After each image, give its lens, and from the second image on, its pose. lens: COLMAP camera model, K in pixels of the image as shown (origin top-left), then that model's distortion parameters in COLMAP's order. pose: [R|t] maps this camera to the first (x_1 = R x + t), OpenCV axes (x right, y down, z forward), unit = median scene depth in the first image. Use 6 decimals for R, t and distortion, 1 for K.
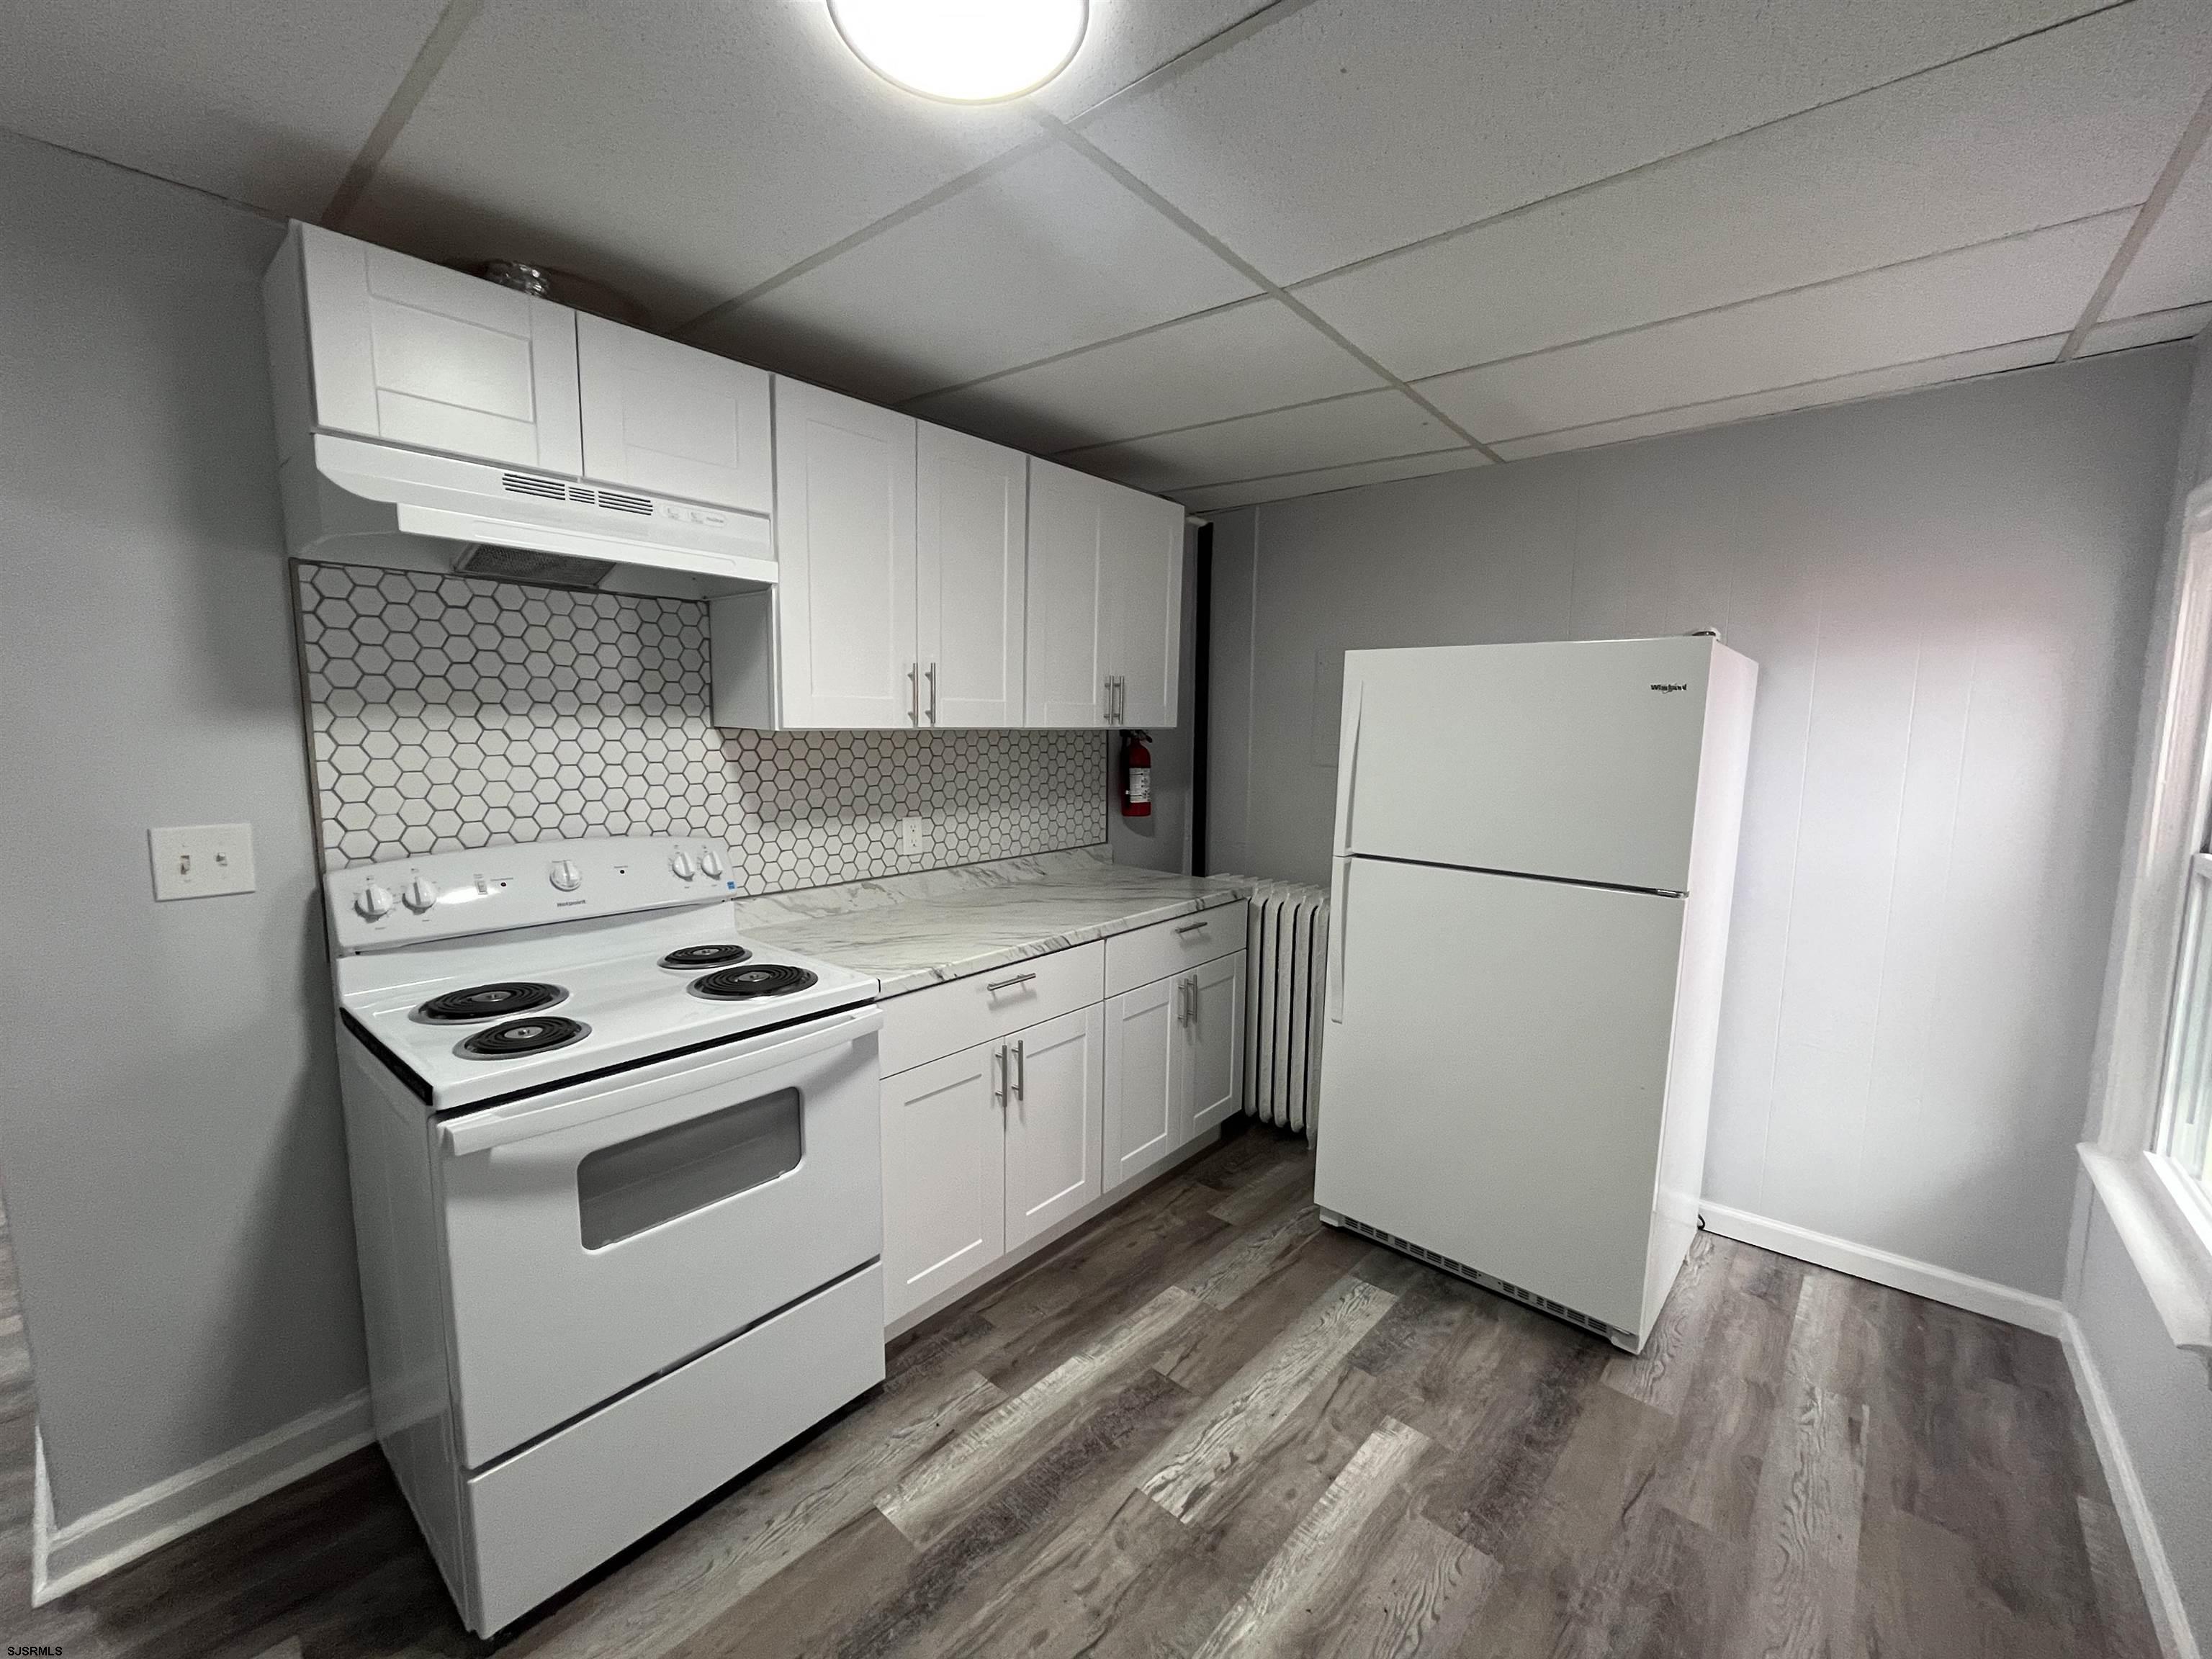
lens RADIAL K [[901.0, 0, 1100.4], [0, 901.0, 835.9], [0, 0, 1]] dist [-0.001904, 0.000120]
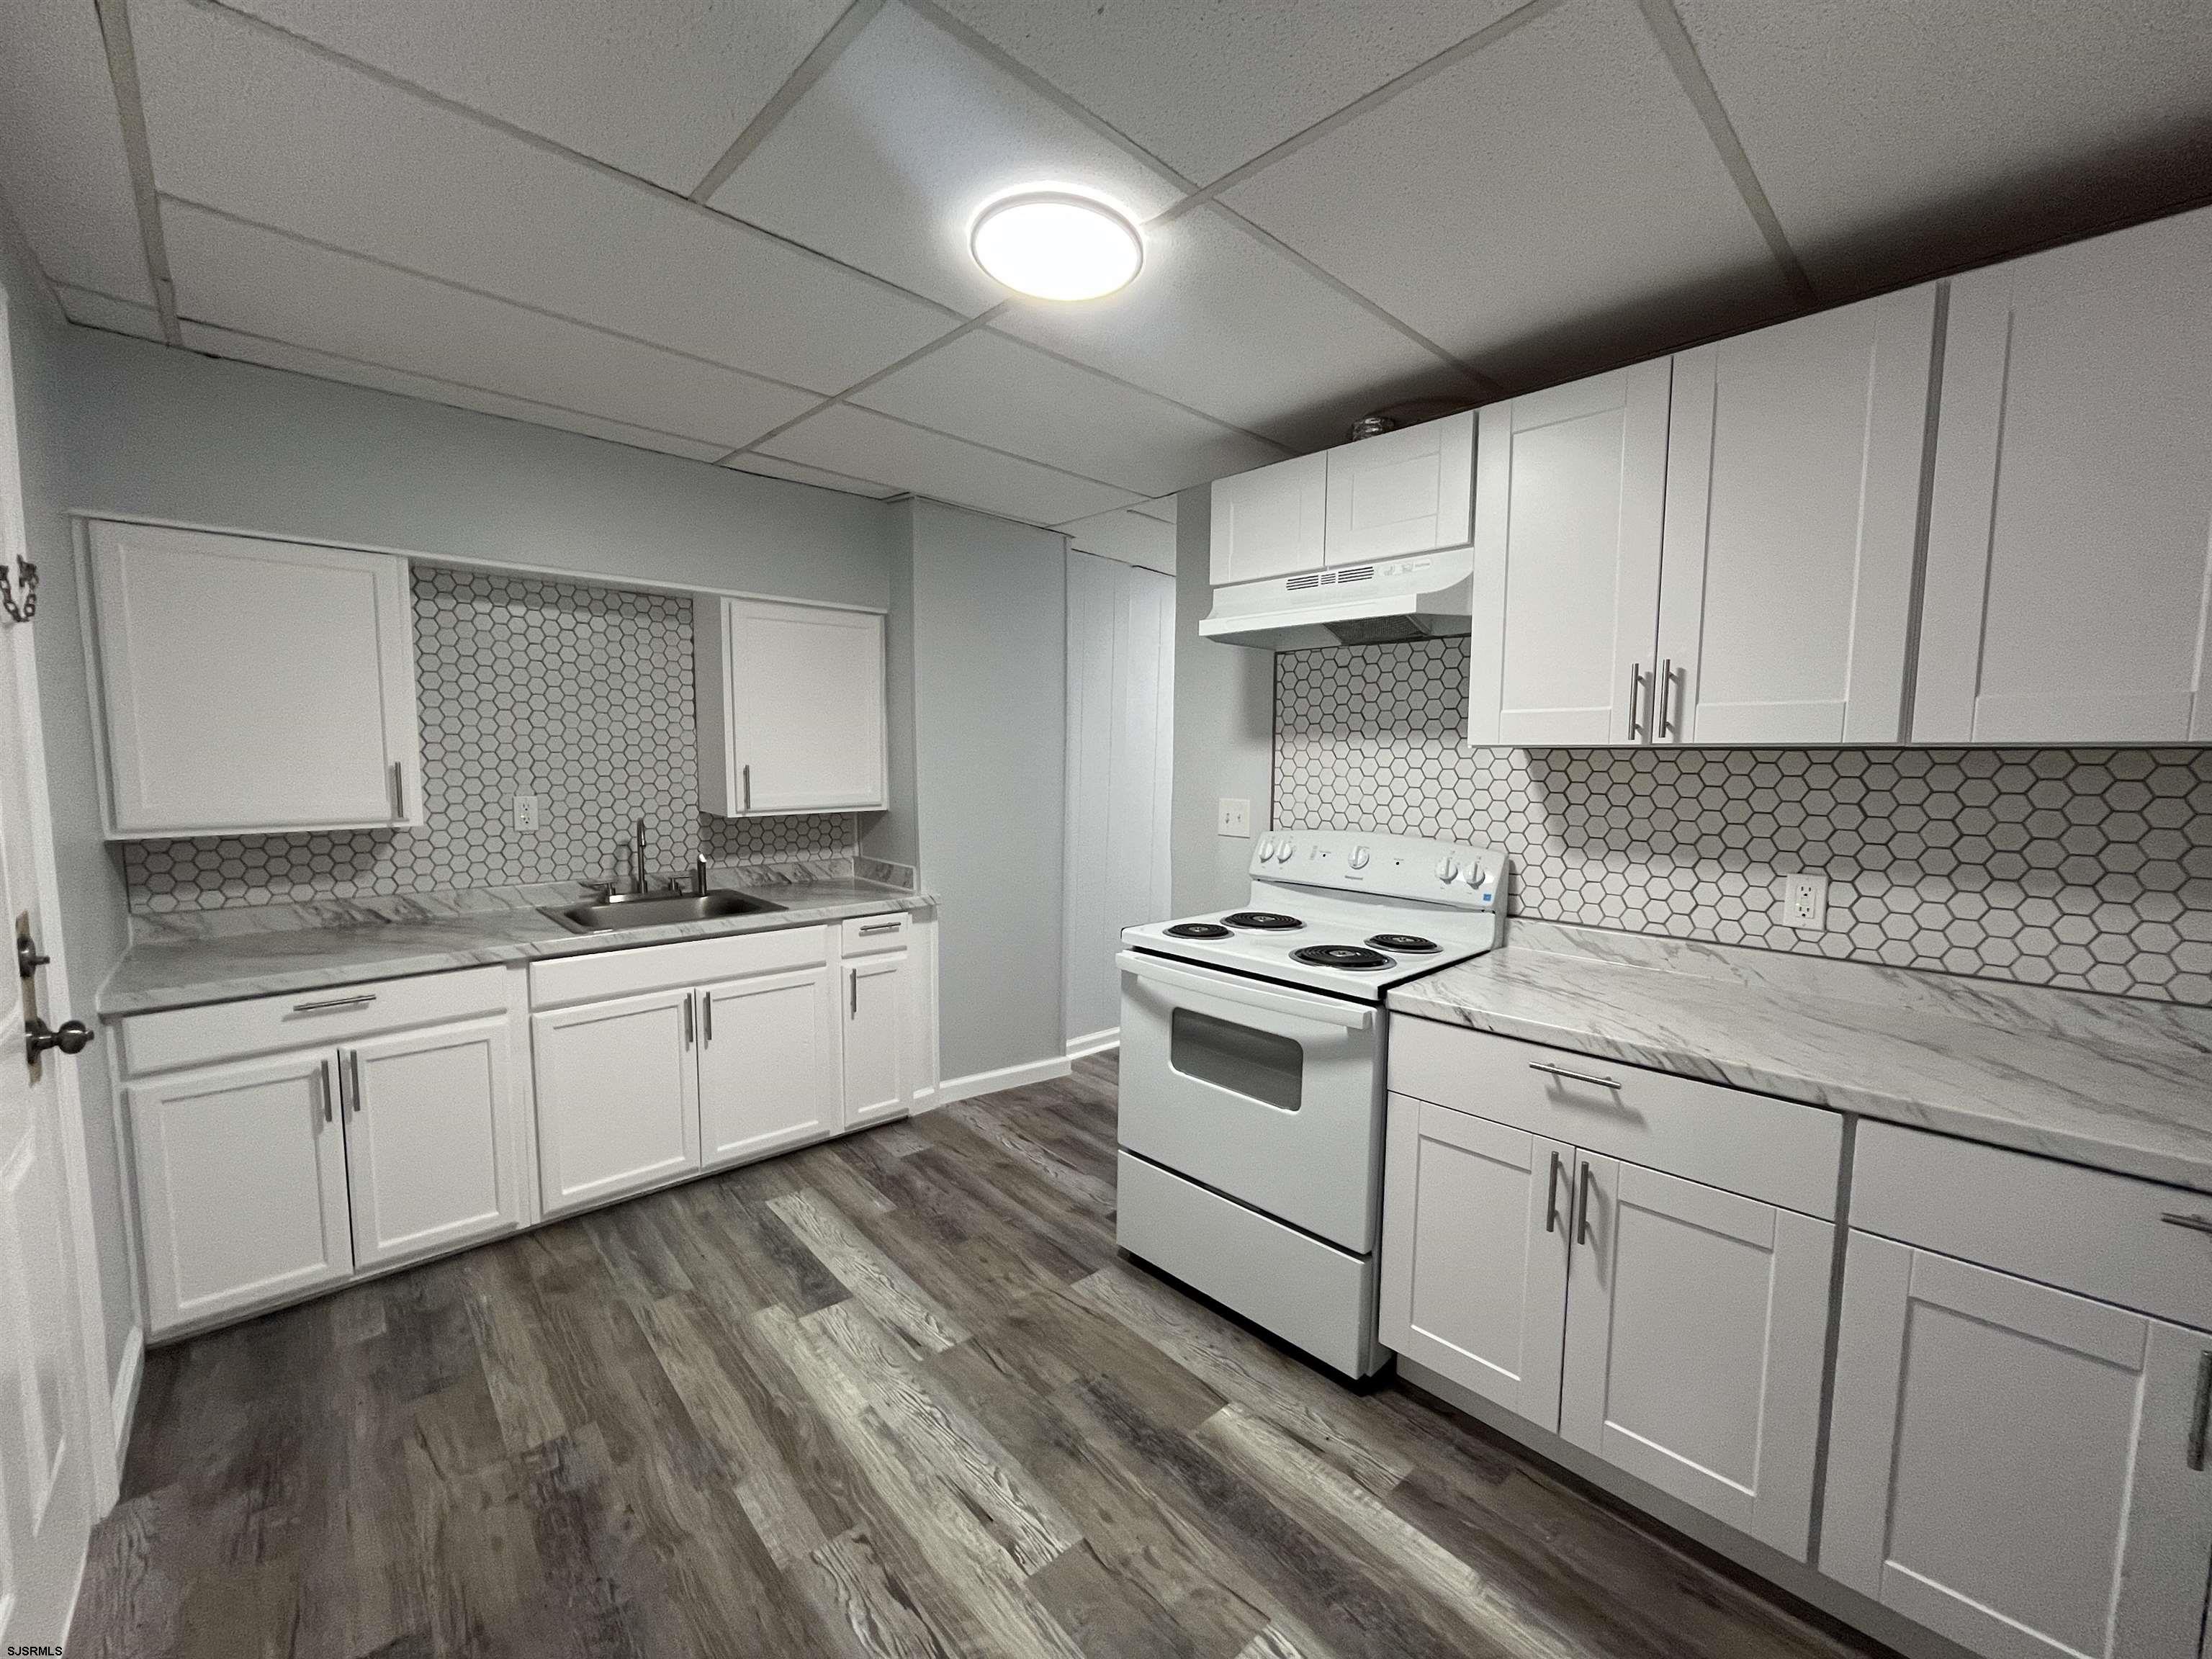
lens RADIAL K [[901.0, 0, 1100.4], [0, 901.0, 835.9], [0, 0, 1]] dist [-0.001904, 0.000120]
pose [[-0.107036, 0.077154, -0.991257, 0.754775], [-0.135086, 0.986611, 0.091379, -0.056815], [0.985036, 0.143686, -0.095181, 0.728736]]
